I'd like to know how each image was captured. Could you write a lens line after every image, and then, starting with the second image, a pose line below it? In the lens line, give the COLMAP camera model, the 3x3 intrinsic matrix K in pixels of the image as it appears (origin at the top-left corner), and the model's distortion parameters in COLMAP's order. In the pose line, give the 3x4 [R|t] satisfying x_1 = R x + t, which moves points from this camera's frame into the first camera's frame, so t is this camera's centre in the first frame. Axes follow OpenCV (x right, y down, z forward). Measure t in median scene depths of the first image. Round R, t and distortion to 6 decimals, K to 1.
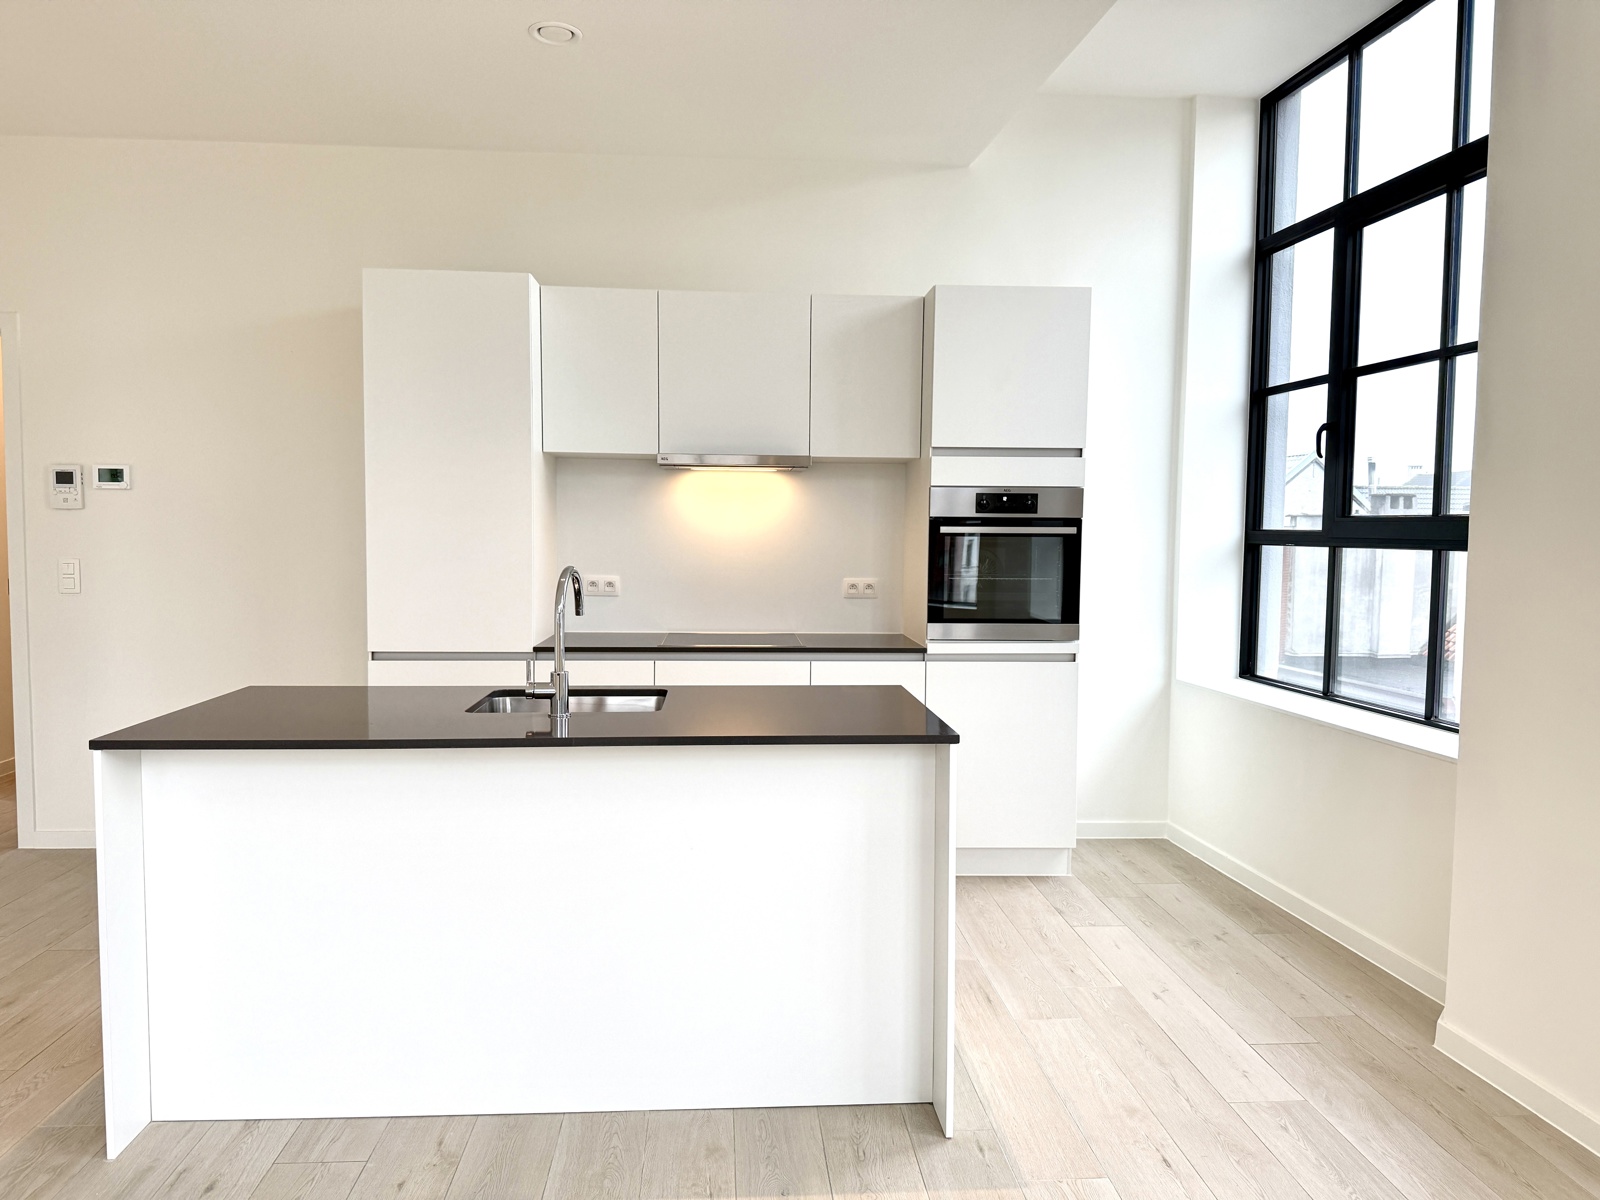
lens RADIAL K [[1124.1, 0, 778.1], [0, 1124.1, 593.9], [0, 0, 1]] dist [0.121172, -0.167072]
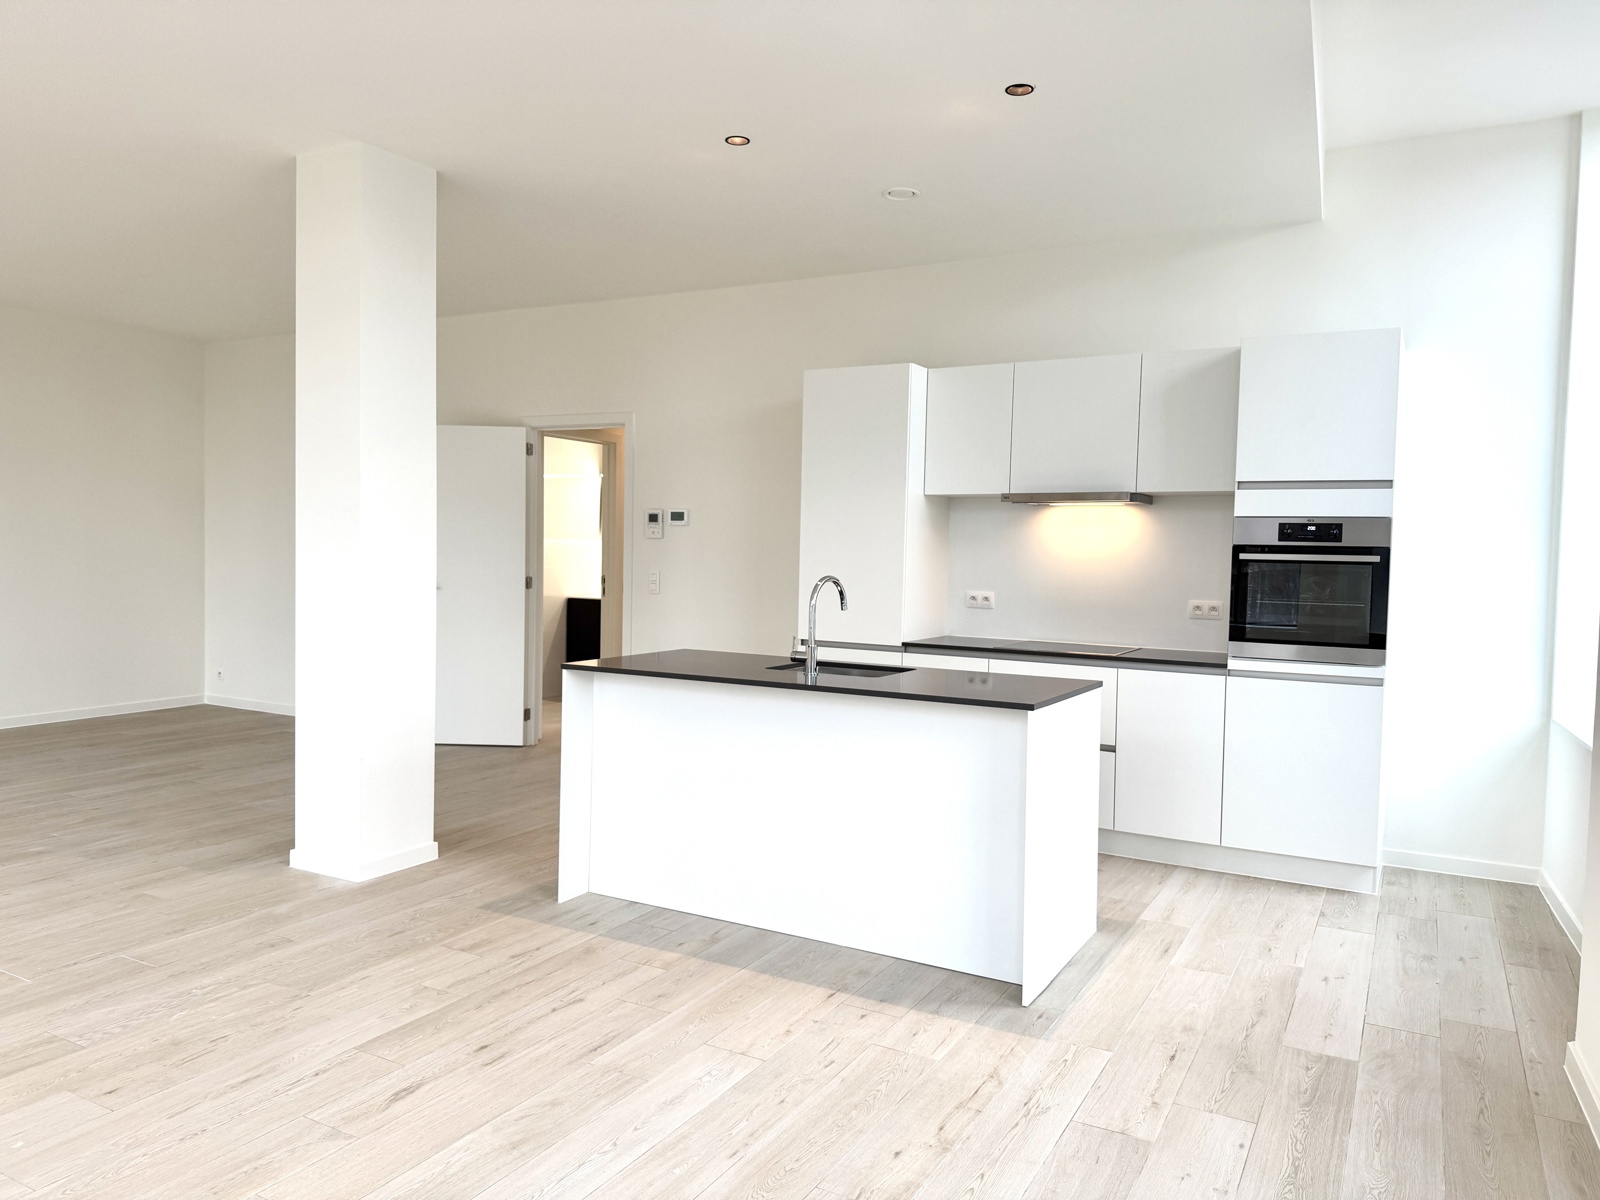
lens RADIAL K [[1124.1, 0, 778.1], [0, 1124.1, 593.9], [0, 0, 1]] dist [0.121172, -0.167072]
pose [[0.835883, 0.028837, -0.548149, 0.375090], [-0.042694, 0.999009, -0.012549, 0.012539], [0.547244, 0.033893, 0.836287, -0.175355]]
